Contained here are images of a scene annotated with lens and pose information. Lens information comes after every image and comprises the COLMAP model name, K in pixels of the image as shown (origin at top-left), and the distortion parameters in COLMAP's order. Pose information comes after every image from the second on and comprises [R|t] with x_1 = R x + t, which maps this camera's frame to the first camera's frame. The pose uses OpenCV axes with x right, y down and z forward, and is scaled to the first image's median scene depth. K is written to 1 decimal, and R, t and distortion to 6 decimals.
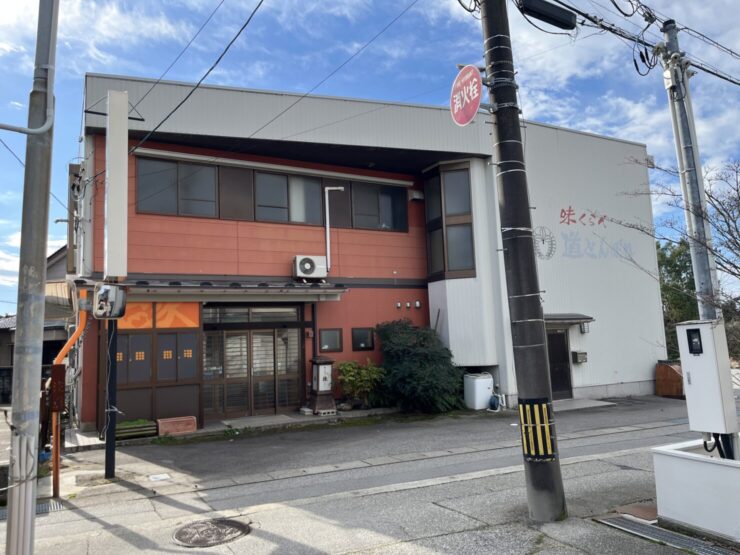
lens RADIAL K [[557.5, 0, 370.6], [0, 557.5, 277.0], [0, 0, 1]] dist [0.064073, -0.085422]
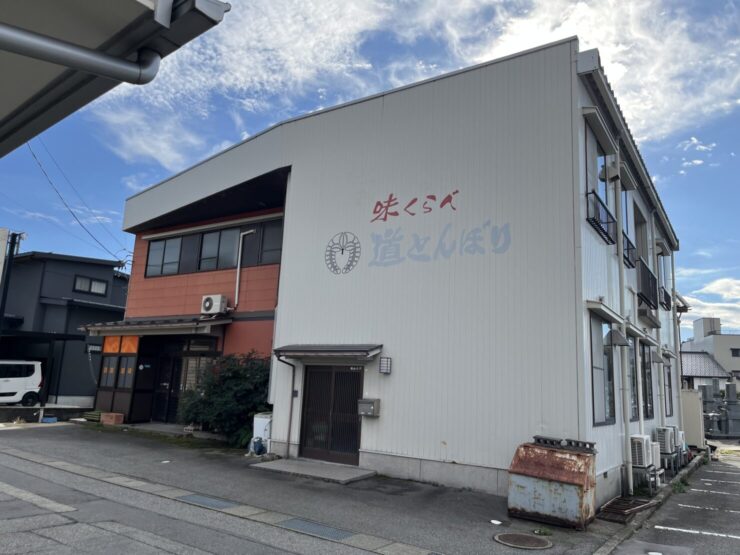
lens RADIAL K [[557.5, 0, 370.4], [0, 557.5, 275.3], [0, 0, 1]] dist [0.064073, -0.085422]
pose [[0.466917, -0.109615, -0.877481, 0.999491], [0.039980, 0.993890, -0.102883, 0.050774], [0.883397, 0.012956, 0.468447, 0.675085]]
